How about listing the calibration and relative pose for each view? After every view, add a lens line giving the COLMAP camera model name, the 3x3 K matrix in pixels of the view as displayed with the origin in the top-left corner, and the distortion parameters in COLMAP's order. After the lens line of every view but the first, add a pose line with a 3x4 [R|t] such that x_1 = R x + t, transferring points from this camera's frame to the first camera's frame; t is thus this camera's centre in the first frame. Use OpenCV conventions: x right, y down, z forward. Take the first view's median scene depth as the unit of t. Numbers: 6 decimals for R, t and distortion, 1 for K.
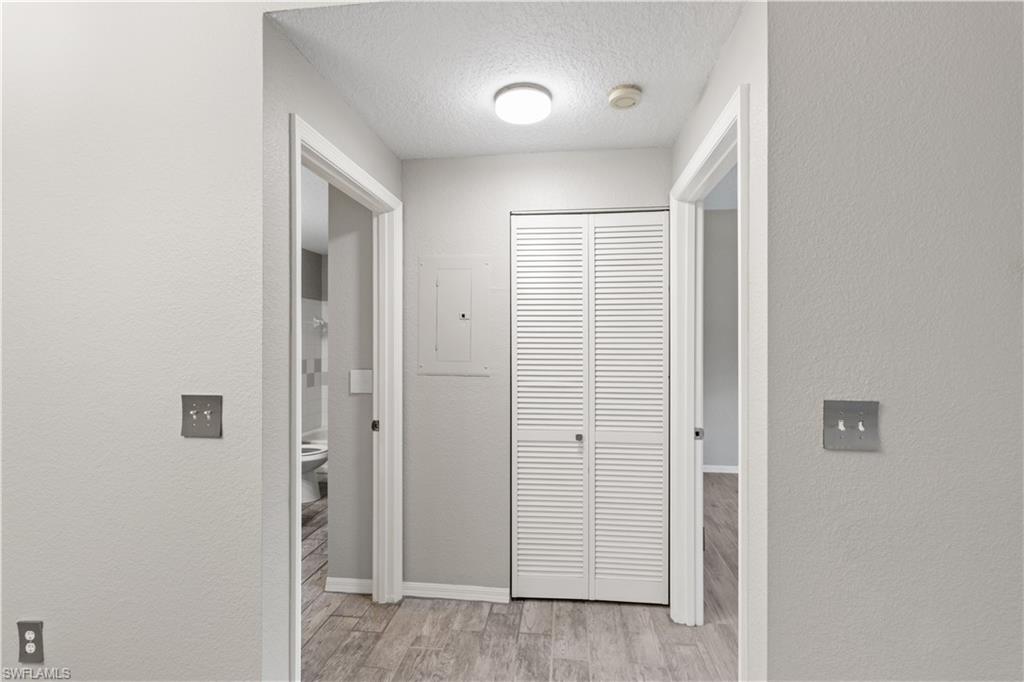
lens RADIAL K [[480.9, 0, 514.3], [0, 480.9, 343.8], [0, 0, 1]] dist [0.005254, -0.000520]
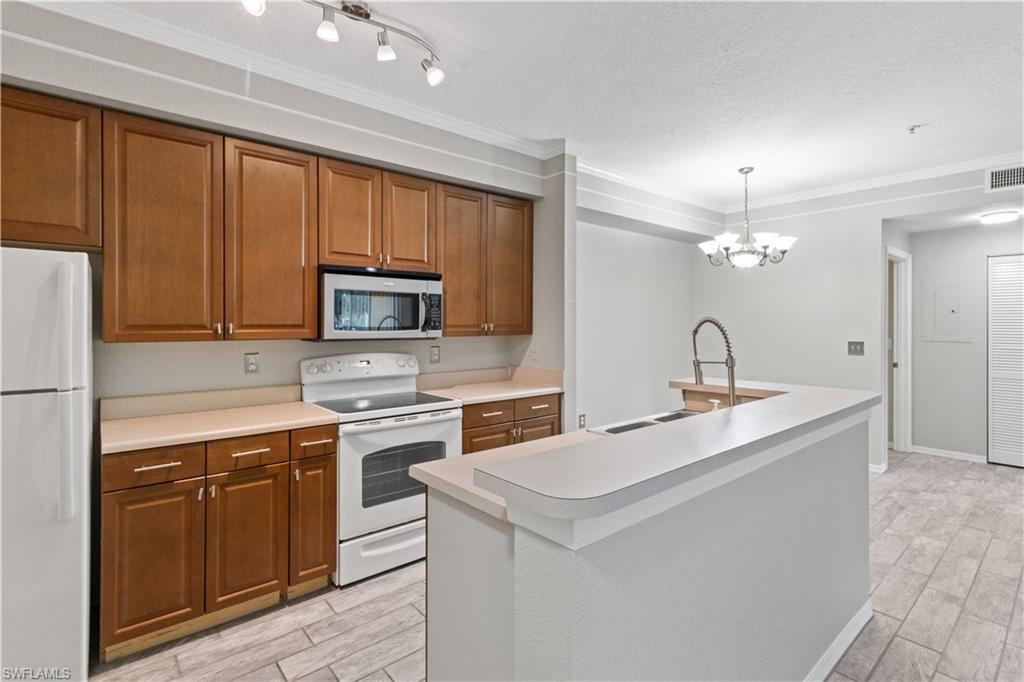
lens RADIAL K [[480.9, 0, 519.2], [0, 480.9, 327.0], [0, 0, 1]] dist [0.005254, -0.000520]
pose [[0.724650, 0.000636, -0.689117, -0.032713], [0.000301, 0.999999, 0.001240, 0.003334], [0.689117, -0.001106, 0.724649, -1.621131]]
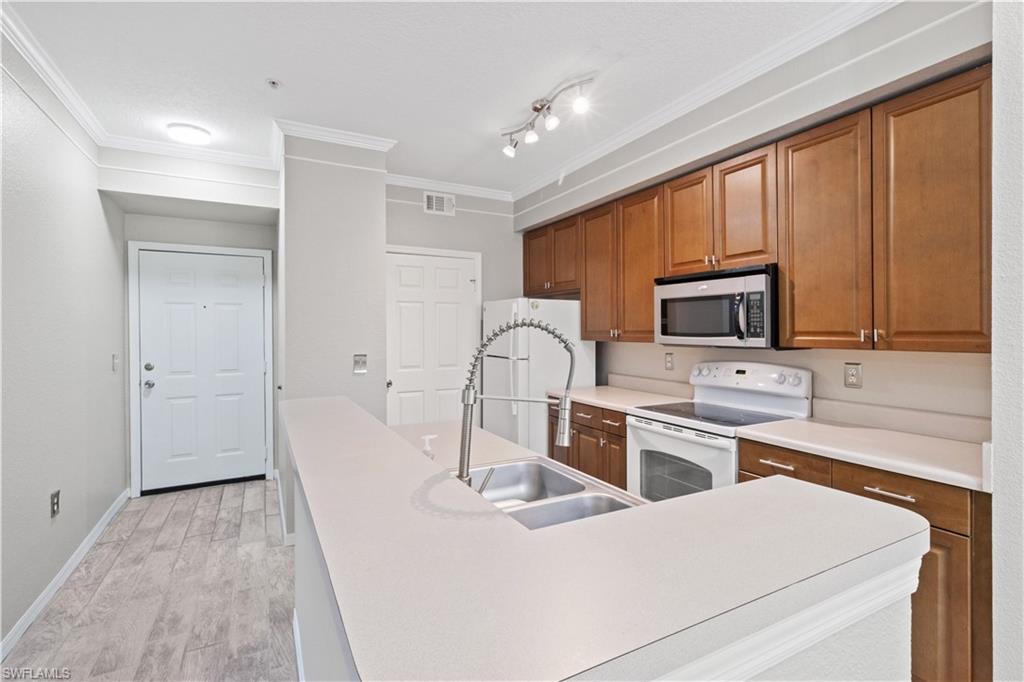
lens RADIAL K [[480.9, 0, 513.7], [0, 480.9, 331.3], [0, 0, 1]] dist [0.005254, -0.000520]
pose [[-0.830034, -0.001426, -0.557711, -0.096023], [-0.002839, 0.999995, 0.001670, -0.000592], [0.557706, 0.002969, -0.830034, -0.358679]]
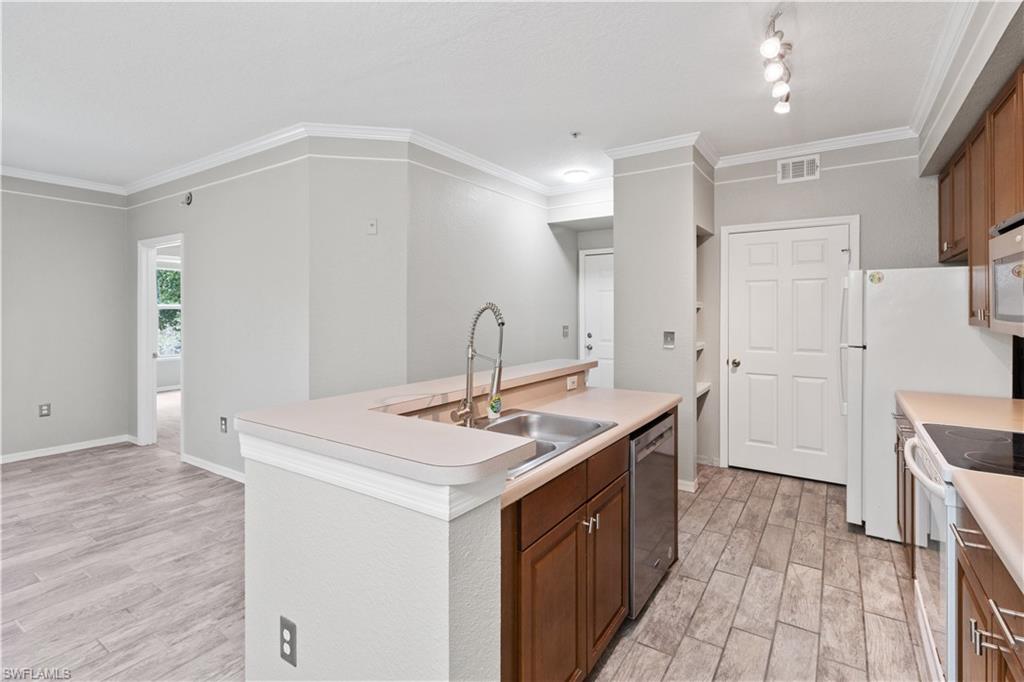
lens RADIAL K [[480.9, 0, 522.0], [0, 480.9, 316.2], [0, 0, 1]] dist [0.005254, -0.000520]
pose [[-0.887997, -0.007916, 0.459781, -0.749755], [-0.001045, 0.999884, 0.015198, -0.004178], [-0.459848, 0.013016, -0.887902, -0.152230]]
